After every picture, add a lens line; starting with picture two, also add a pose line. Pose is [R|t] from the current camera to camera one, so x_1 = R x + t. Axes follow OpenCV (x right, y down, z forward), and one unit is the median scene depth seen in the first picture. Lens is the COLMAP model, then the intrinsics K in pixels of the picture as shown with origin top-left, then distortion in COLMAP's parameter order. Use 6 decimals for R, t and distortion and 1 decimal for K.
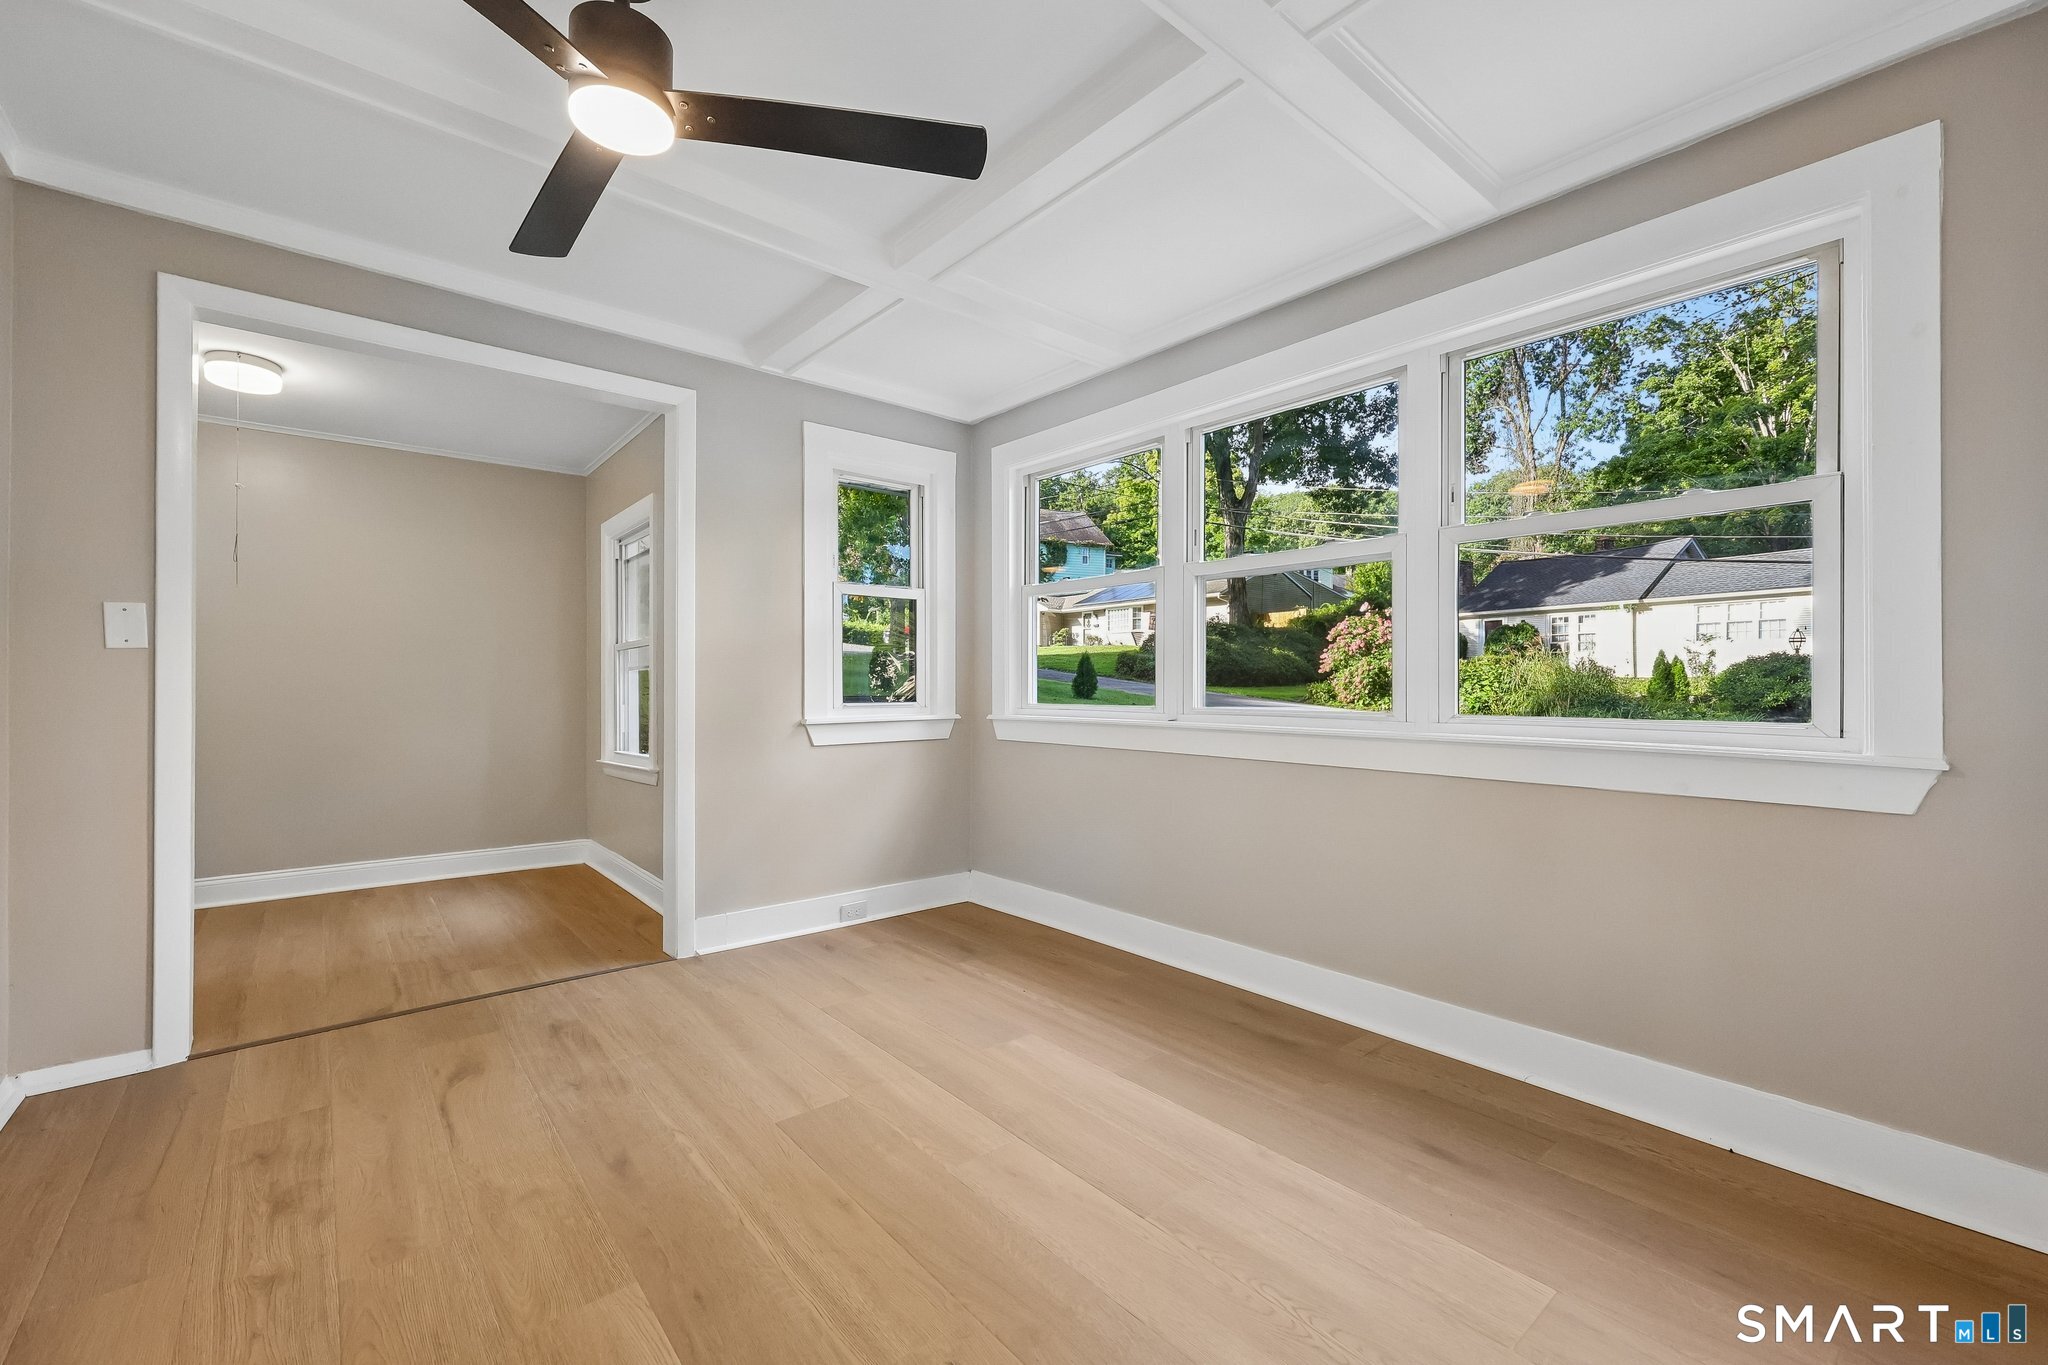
lens RADIAL K [[820.1, 0, 1024.0], [0, 820.1, 682.5], [0, 0, 1]] dist [-0.000366, -0.000054]
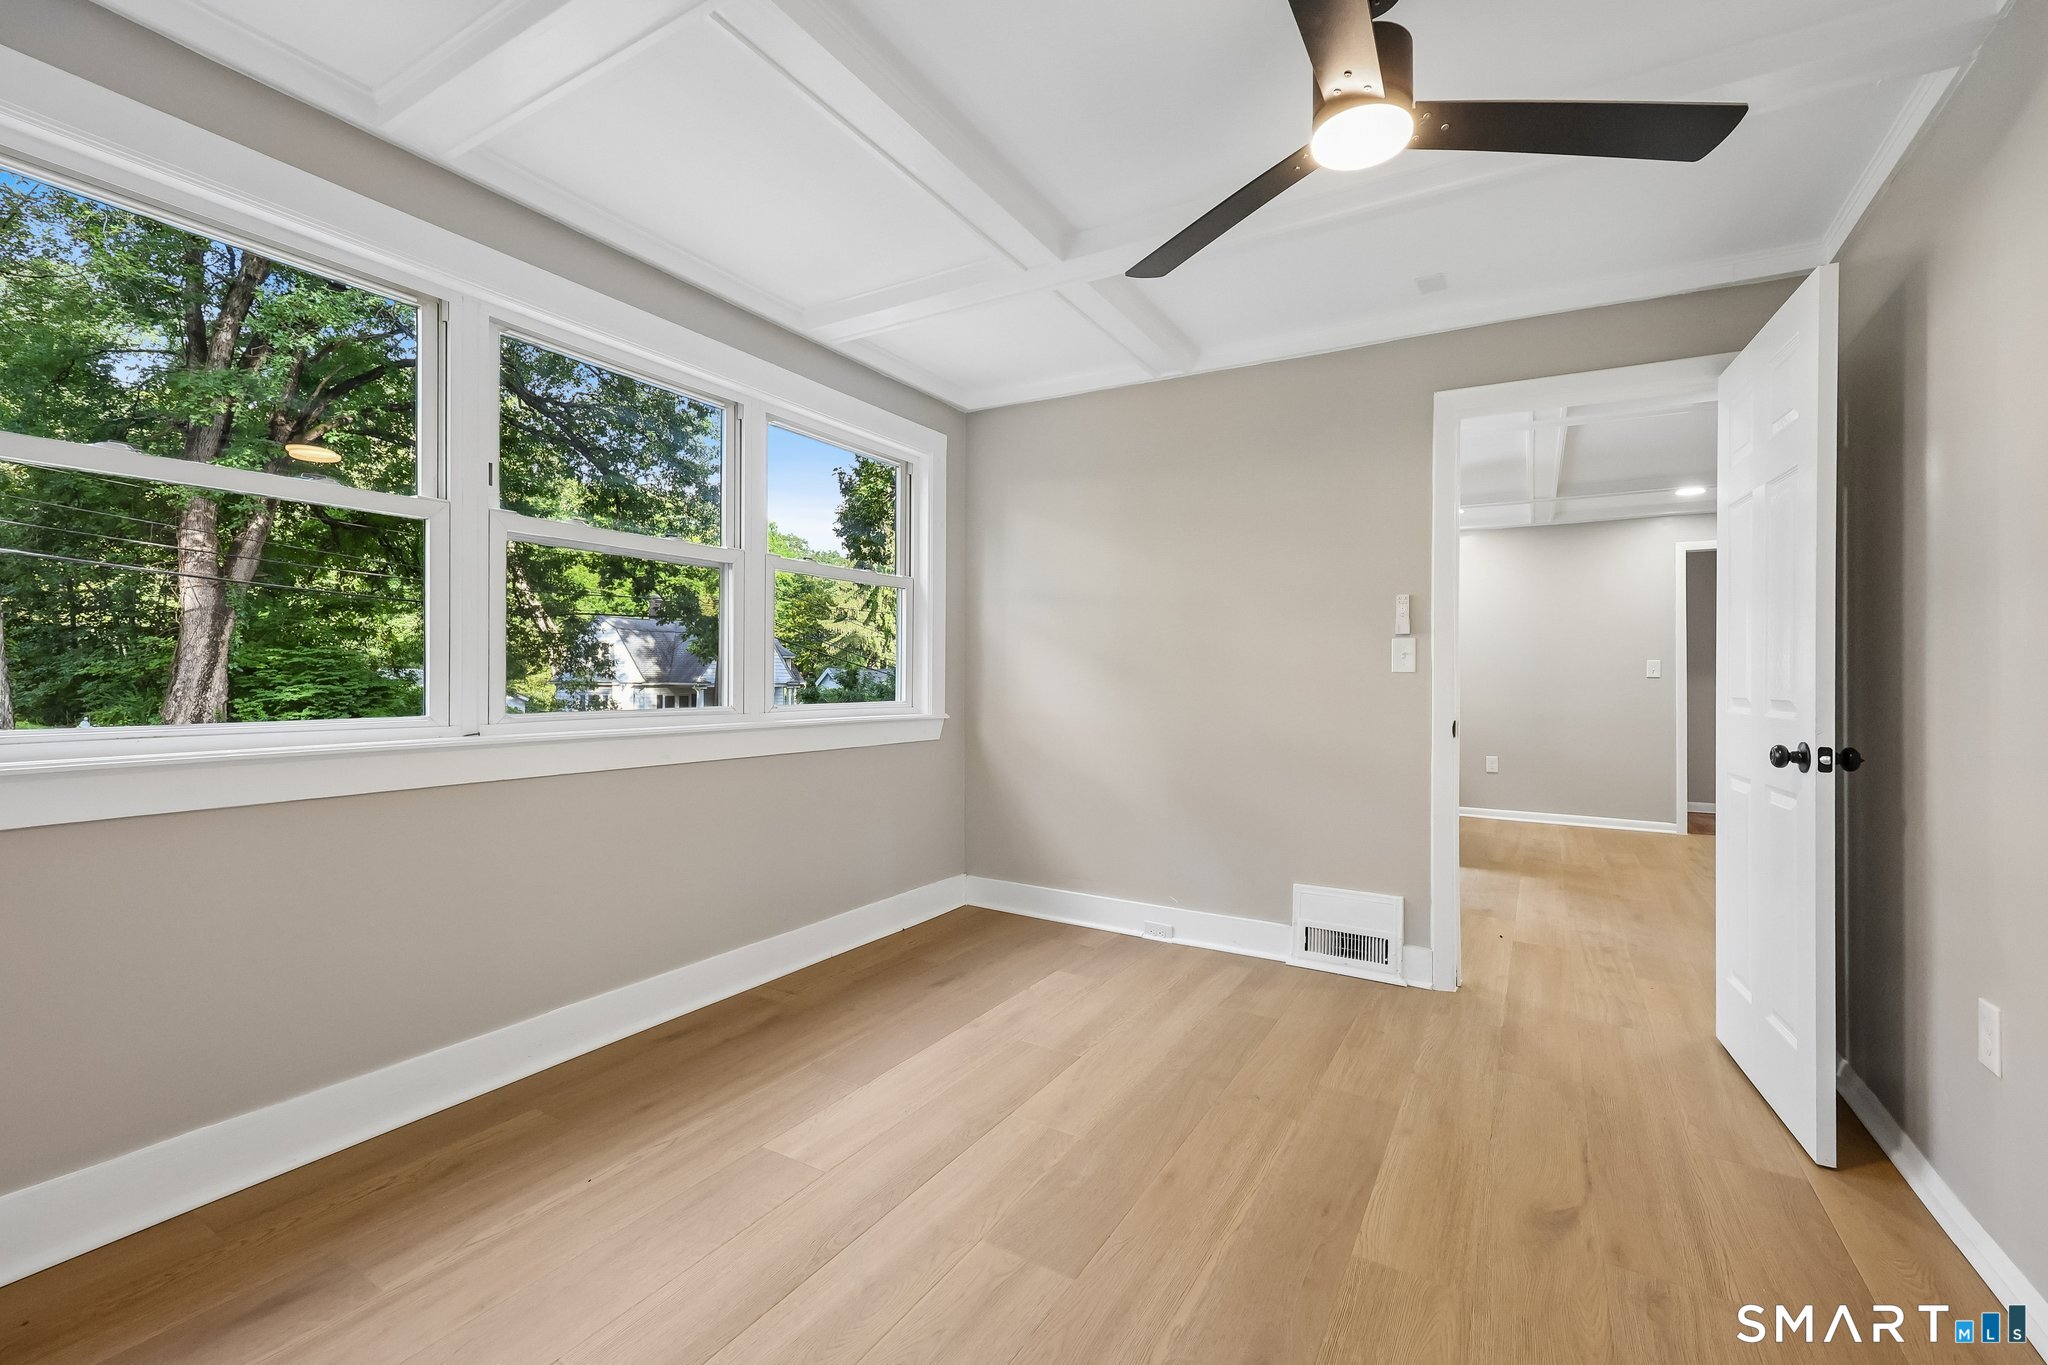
lens RADIAL K [[882.3, 0, 1024.0], [0, 882.3, 682.5], [0, 0, 1]] dist [0.002099, 0.000143]
pose [[-0.322049, -0.009680, 0.946674, -0.974968], [-0.009354, 0.999931, 0.007042, -0.000501], [-0.946677, -0.006587, -0.322117, 1.231336]]
